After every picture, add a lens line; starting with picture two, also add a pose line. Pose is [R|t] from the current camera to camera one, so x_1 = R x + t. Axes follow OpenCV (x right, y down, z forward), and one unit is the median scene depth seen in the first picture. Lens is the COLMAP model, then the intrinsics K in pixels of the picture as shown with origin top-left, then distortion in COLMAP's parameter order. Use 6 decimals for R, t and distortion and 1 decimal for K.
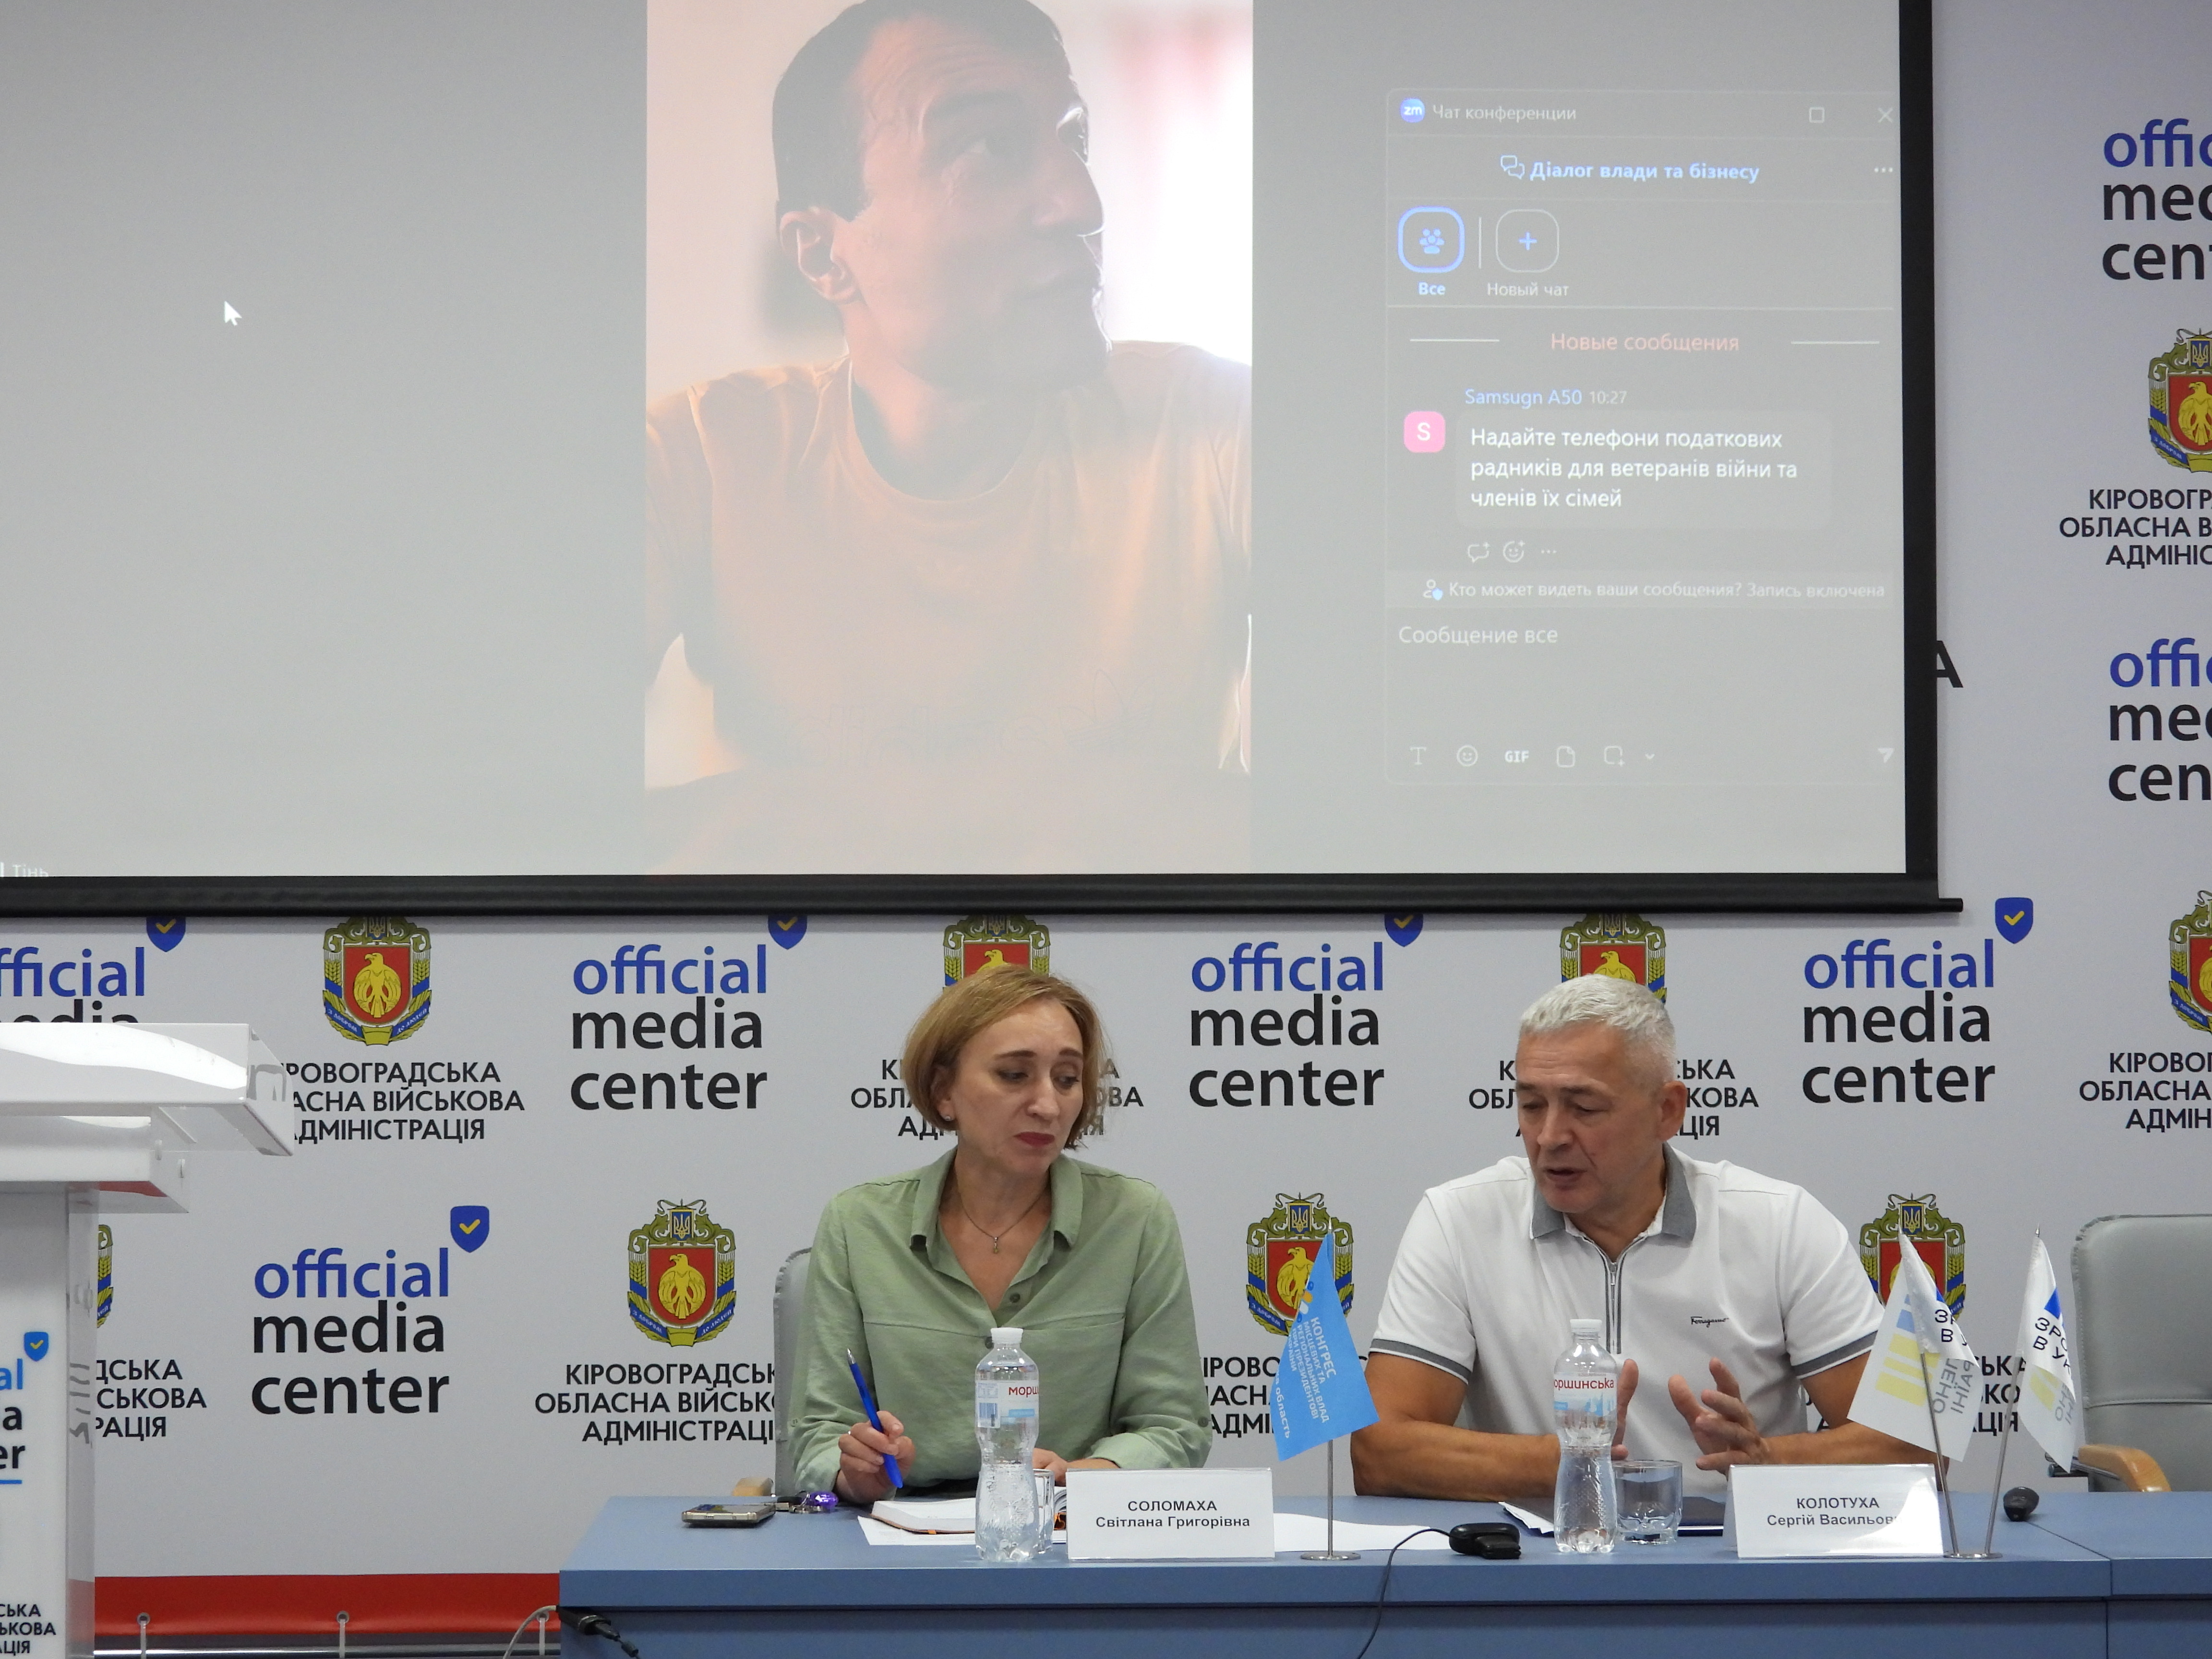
lens RADIAL K [[5567.2, 0, 1116.8], [0, 5567.2, 800.0], [0, 0, 1]] dist [-0.054766, 0.431504]
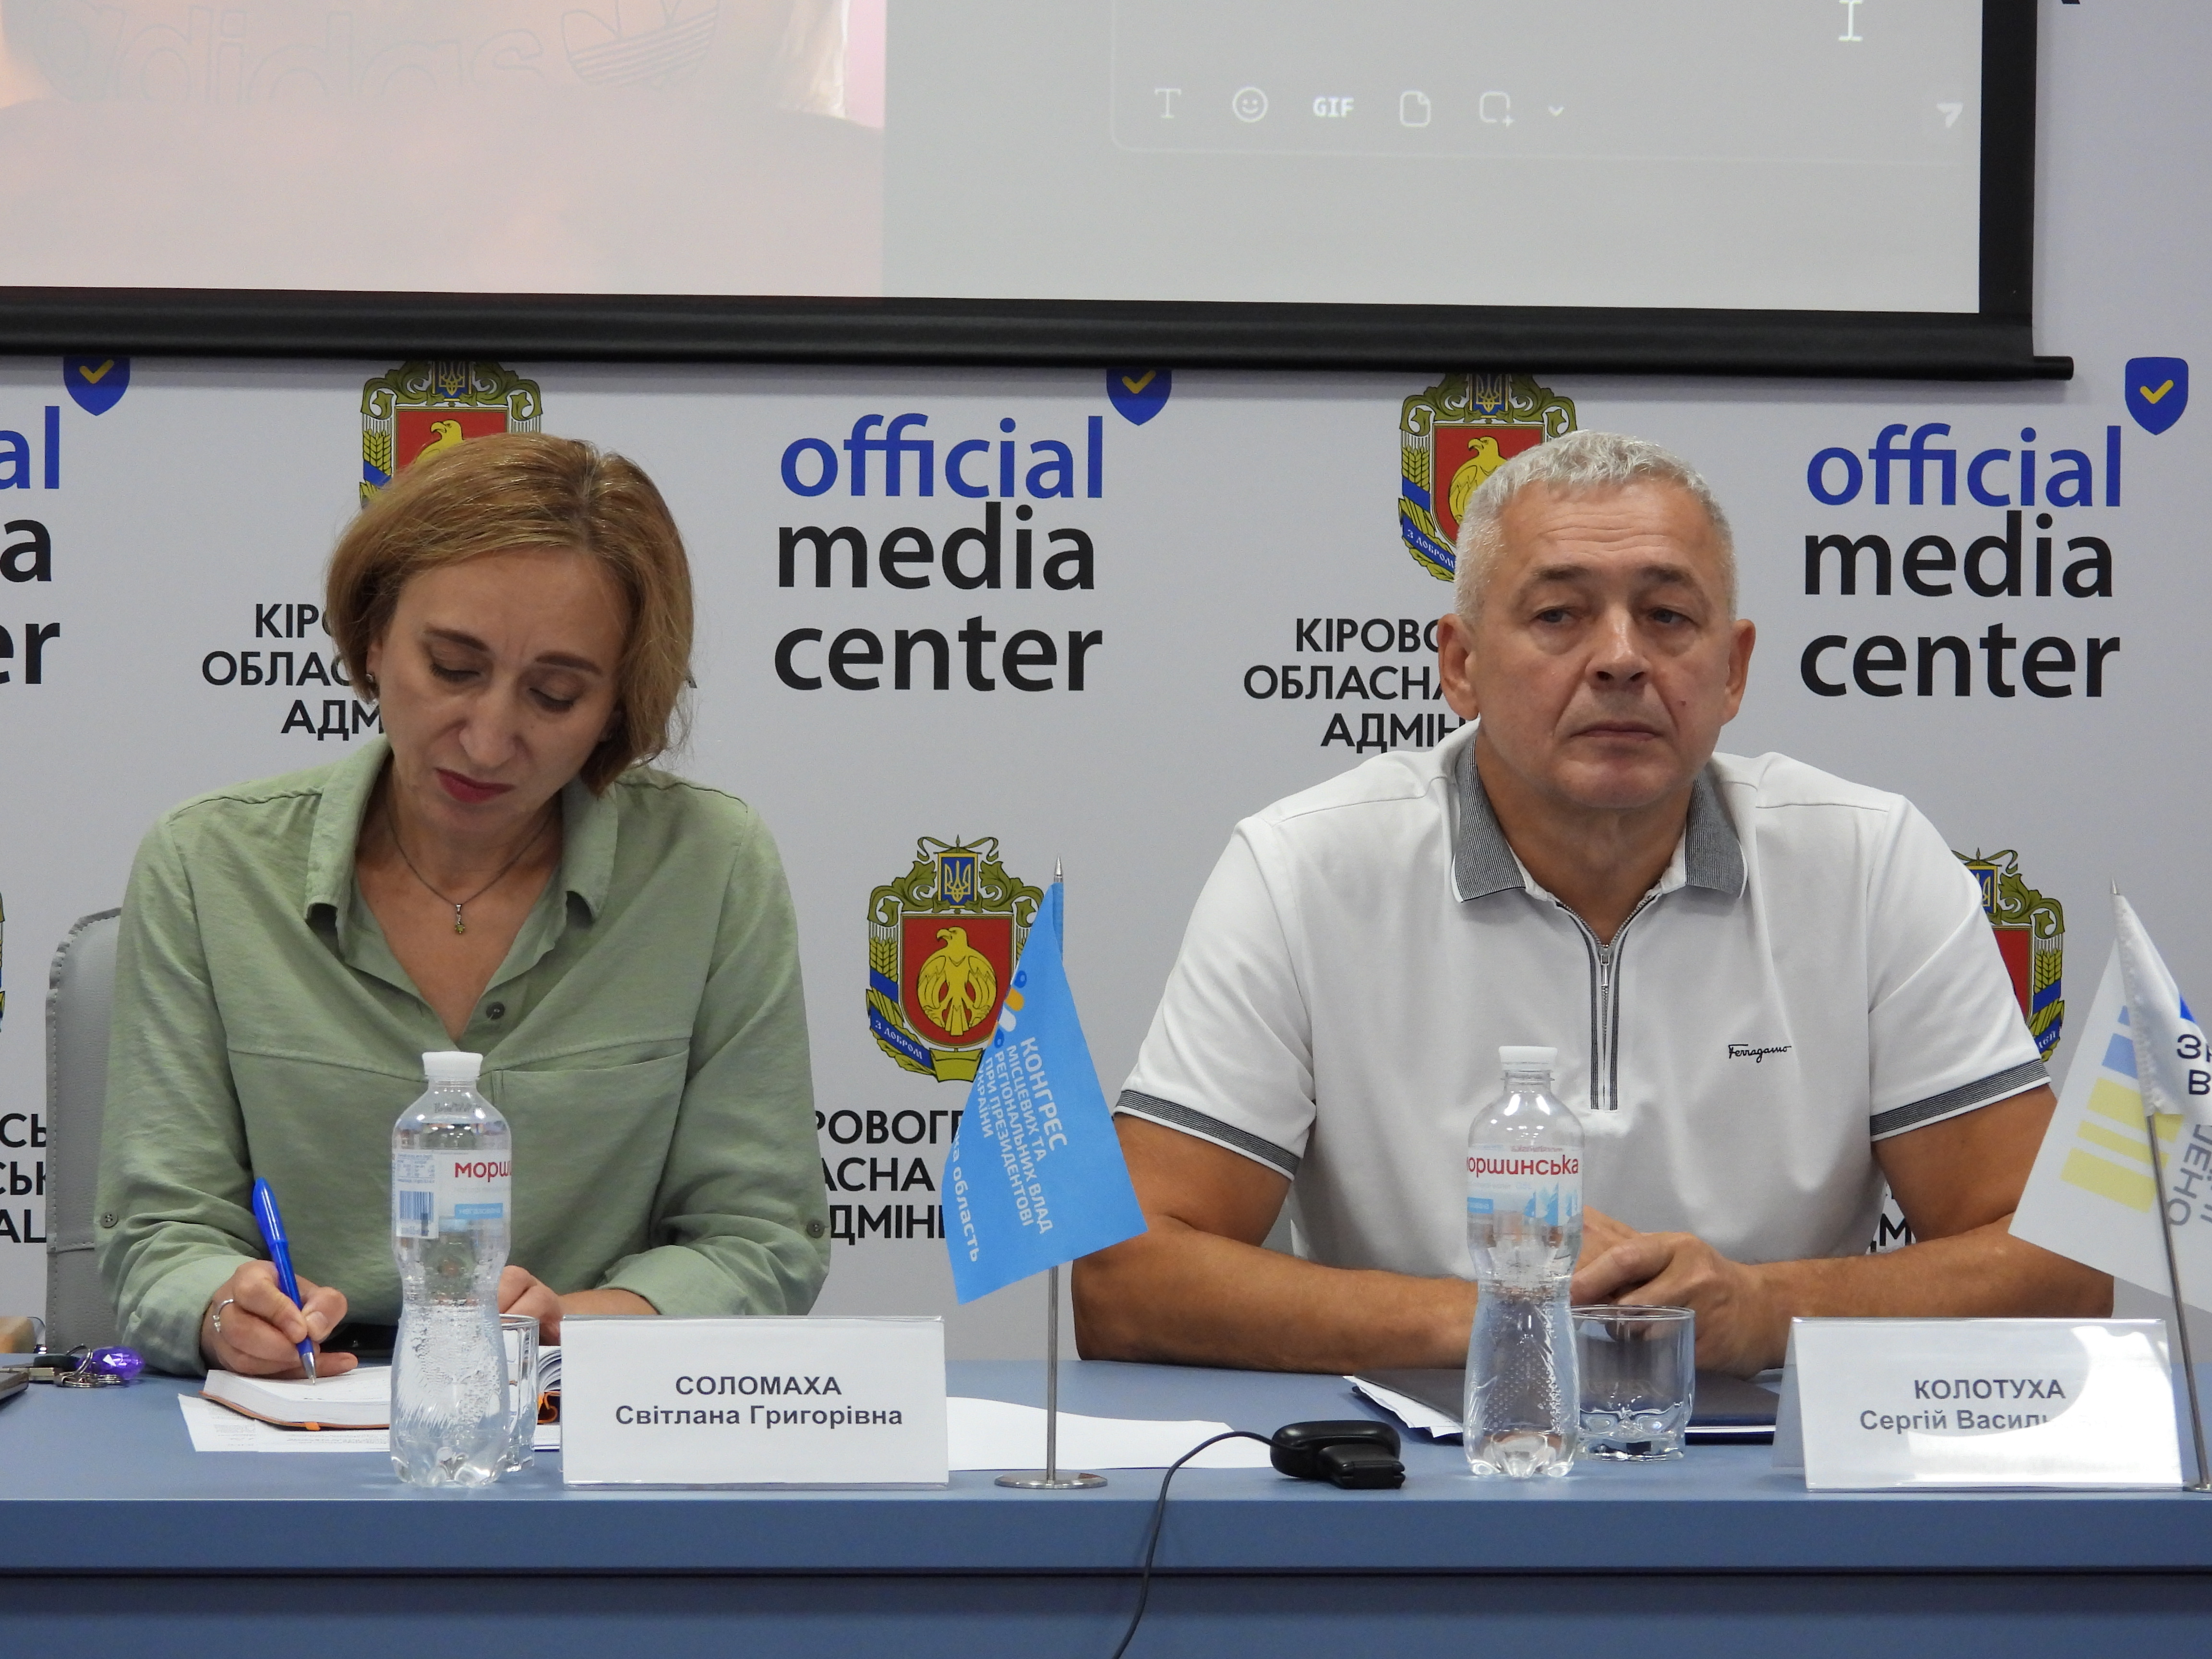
lens RADIAL K [[8104.7, 0, 1106.0], [0, 8104.7, 829.5], [0, 0, 1]] dist [-0.015340, -1.614648]
pose [[0.998282, 0.010592, 0.057618, -0.001324], [-0.014321, 0.997802, 0.064704, 0.013663], [-0.056806, -0.065418, 0.996240, 0.136502]]
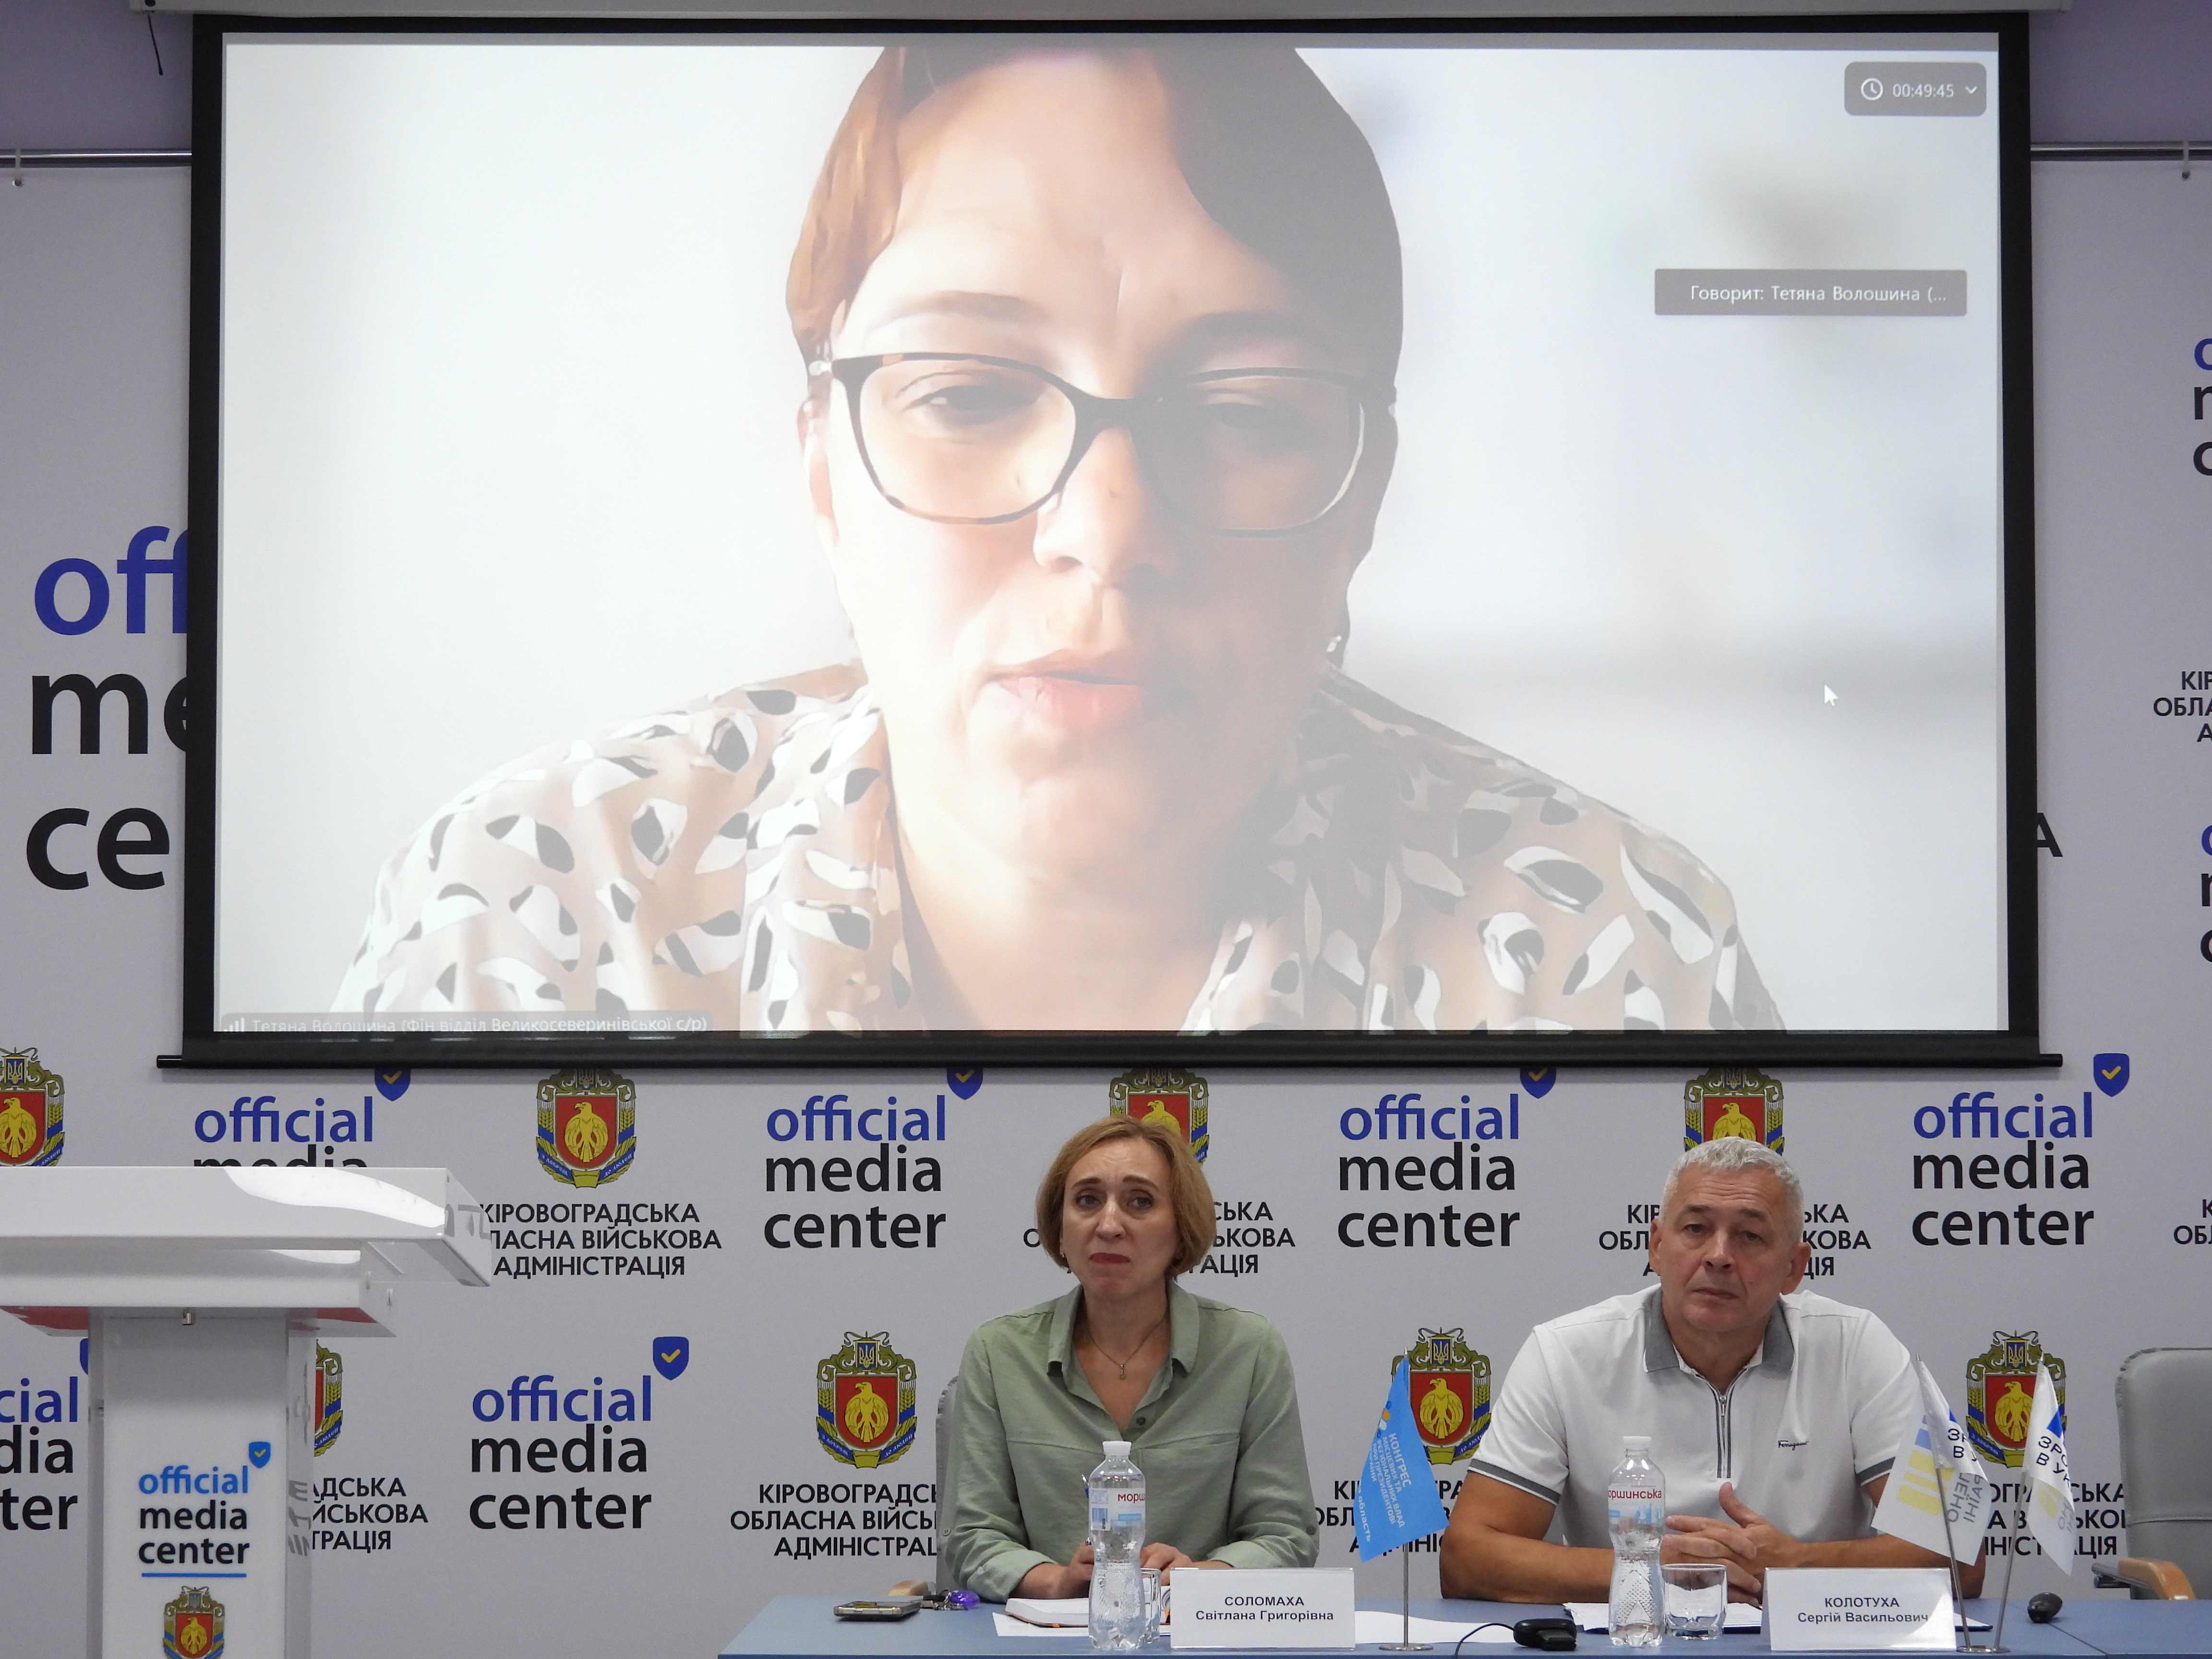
lens RADIAL K [[5534.2, 0, 1106.0], [0, 5534.2, 829.5], [0, 0, 1]] dist [-0.038454, 0.303134]
pose [[0.998893, -0.000304, -0.047036, 0.018703], [-0.000683, 0.999780, -0.020964, -0.003083], [0.047032, 0.020973, 0.998673, -0.071282]]
